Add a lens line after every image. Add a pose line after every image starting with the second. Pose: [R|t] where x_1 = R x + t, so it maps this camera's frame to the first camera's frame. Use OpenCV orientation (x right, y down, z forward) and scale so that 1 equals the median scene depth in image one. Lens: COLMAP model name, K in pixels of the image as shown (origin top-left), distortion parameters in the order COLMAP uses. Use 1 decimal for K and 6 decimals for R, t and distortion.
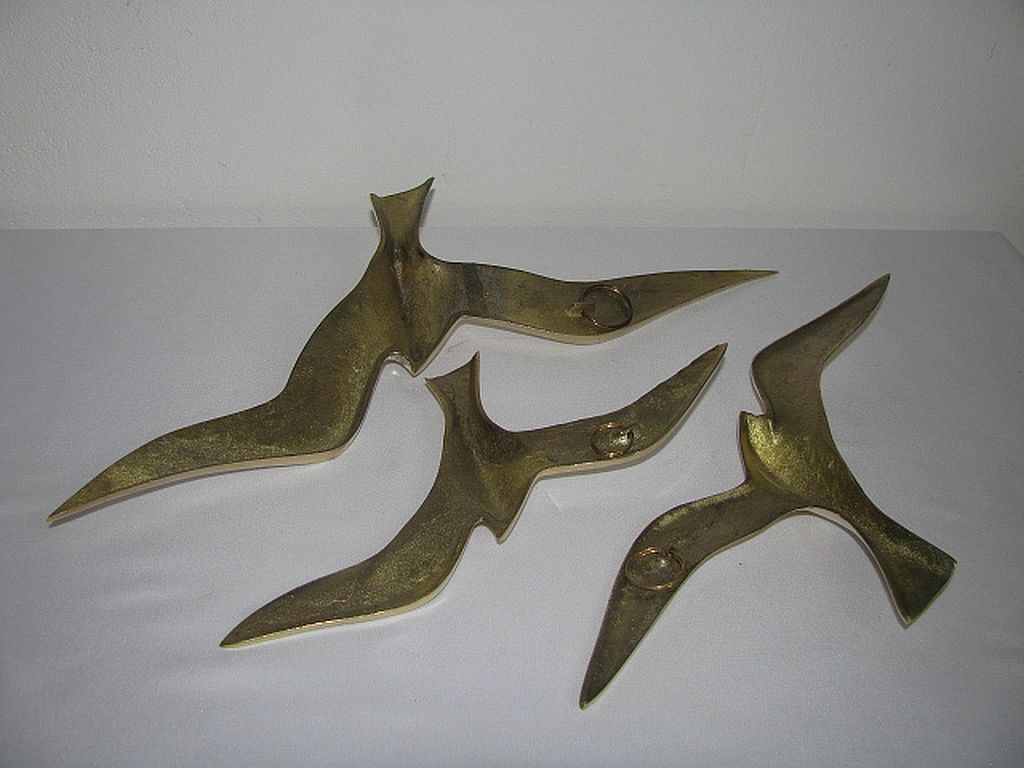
lens RADIAL K [[1084.6, 0, 512.0], [0, 1084.6, 384.0], [0, 0, 1]] dist [-0.227307, 0.184355]
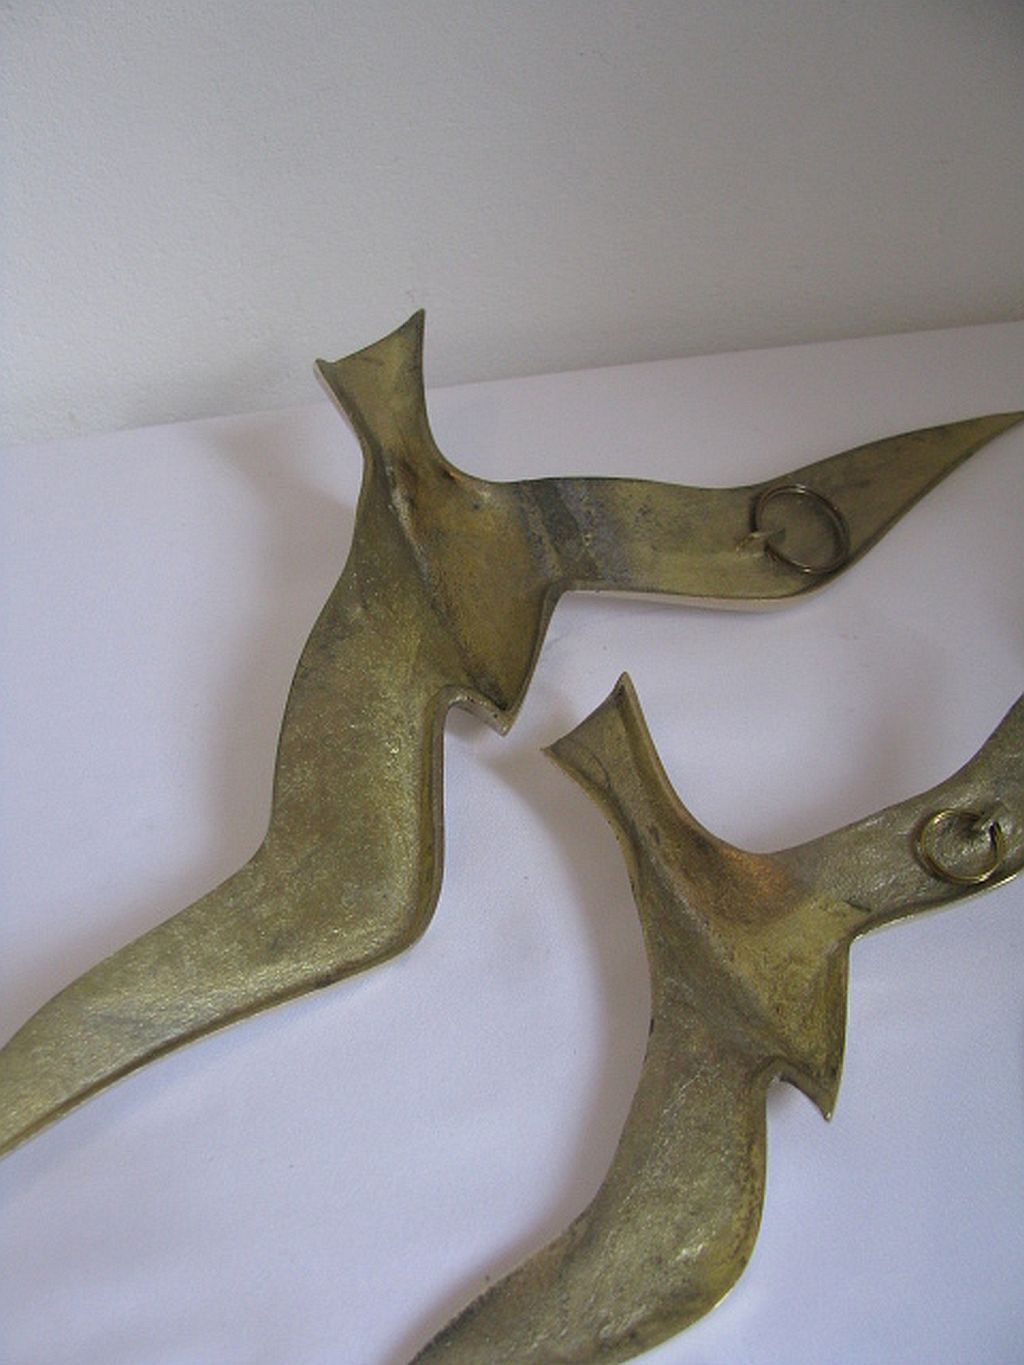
lens RADIAL K [[1445.8, 0, 510.1], [0, 1445.8, 737.9], [0, 0, 1]] dist [-0.227307, 0.184355]
pose [[0.983478, -0.149874, 0.101536, -0.158128], [0.129975, 0.974999, 0.180230, -0.130085], [-0.126010, -0.164055, 0.978370, 0.348804]]
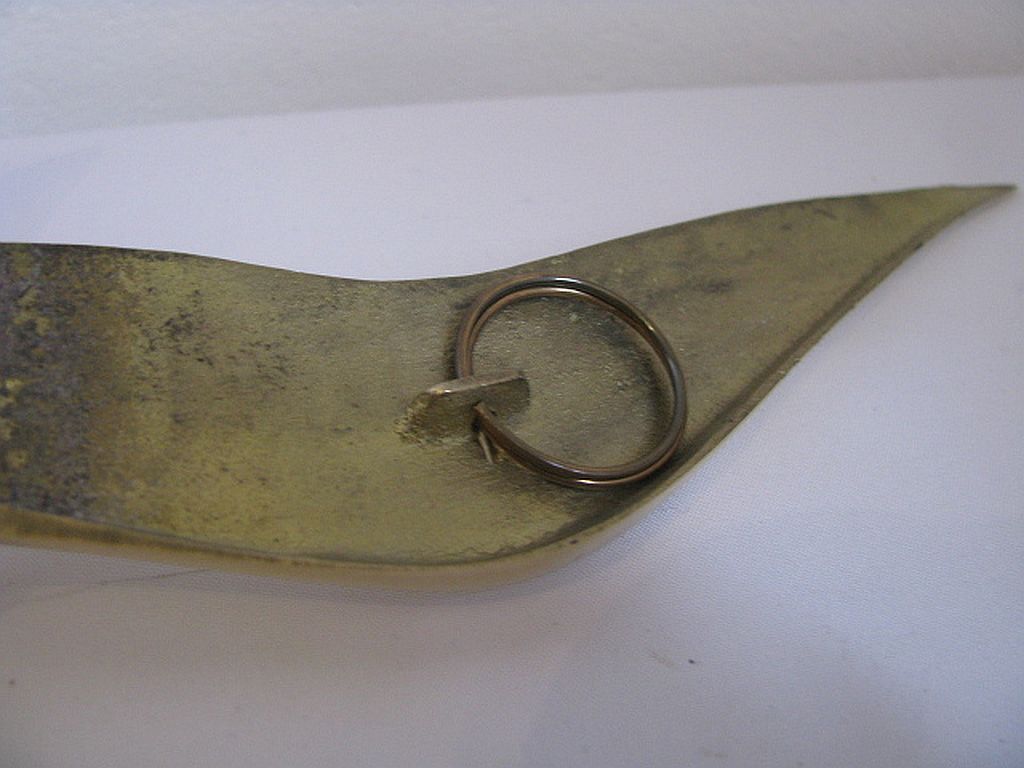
lens RADIAL K [[1084.6, 0, 512.0], [0, 1084.6, 384.0], [0, 0, 1]] dist [-0.227307, 0.184355]
pose [[0.978954, -0.108727, 0.172709, 0.039526], [0.103637, 0.993880, 0.038246, -0.089484], [-0.175811, -0.019542, 0.984230, 0.871074]]
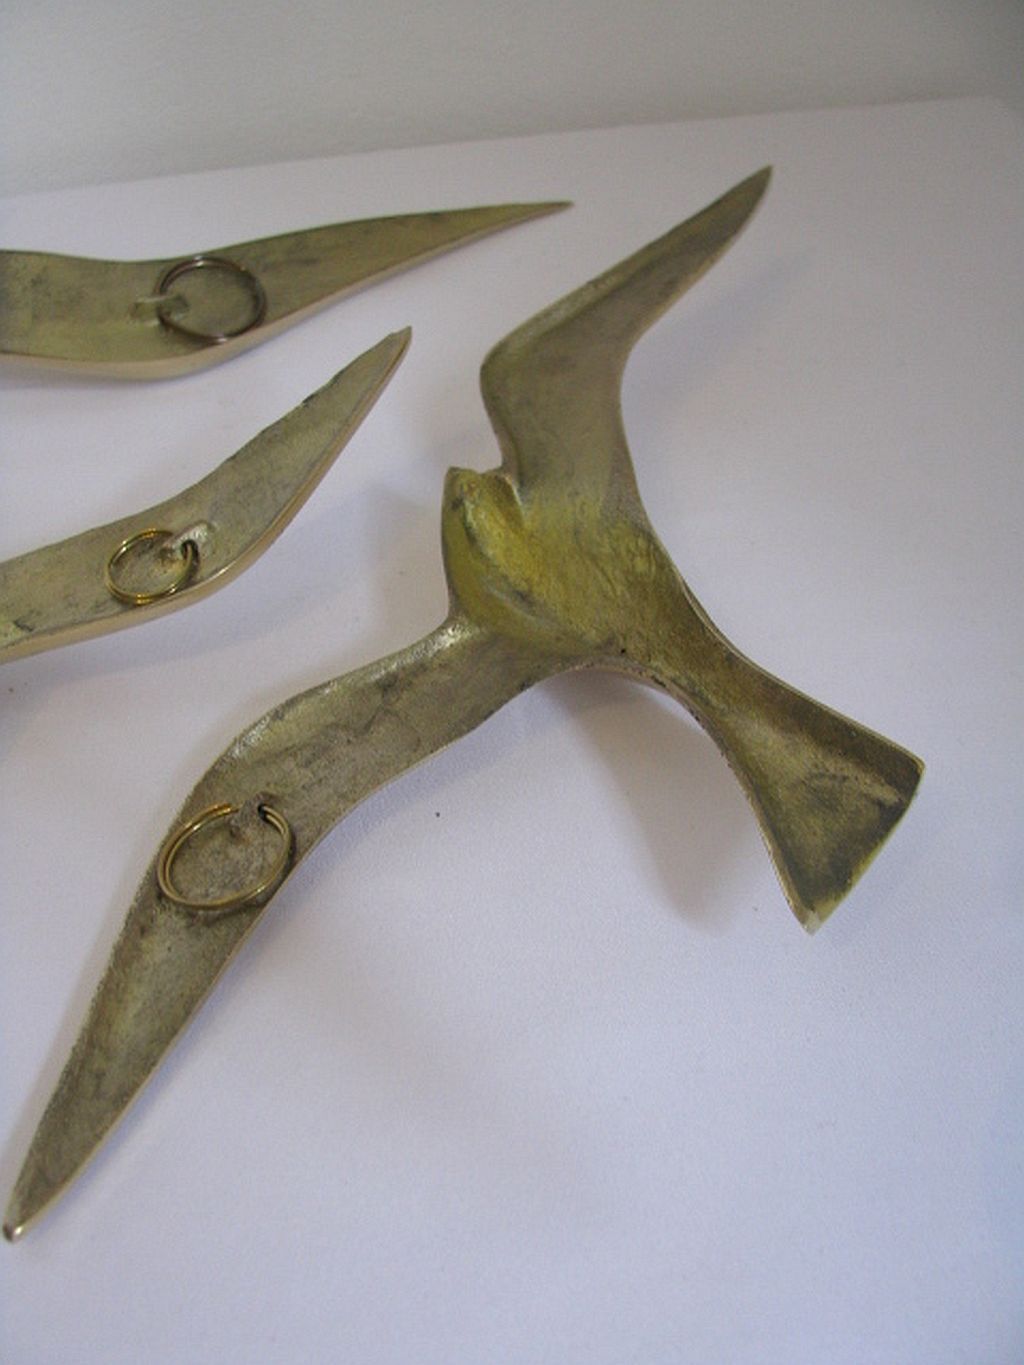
lens RADIAL K [[1445.8, 0, 510.1], [0, 1445.8, 737.9], [0, 0, 1]] dist [-0.227307, 0.184355]
pose [[0.989558, -0.128142, 0.065987, 0.173684], [0.114897, 0.977724, 0.175652, 0.031734], [-0.087025, -0.166237, 0.982238, 0.352322]]
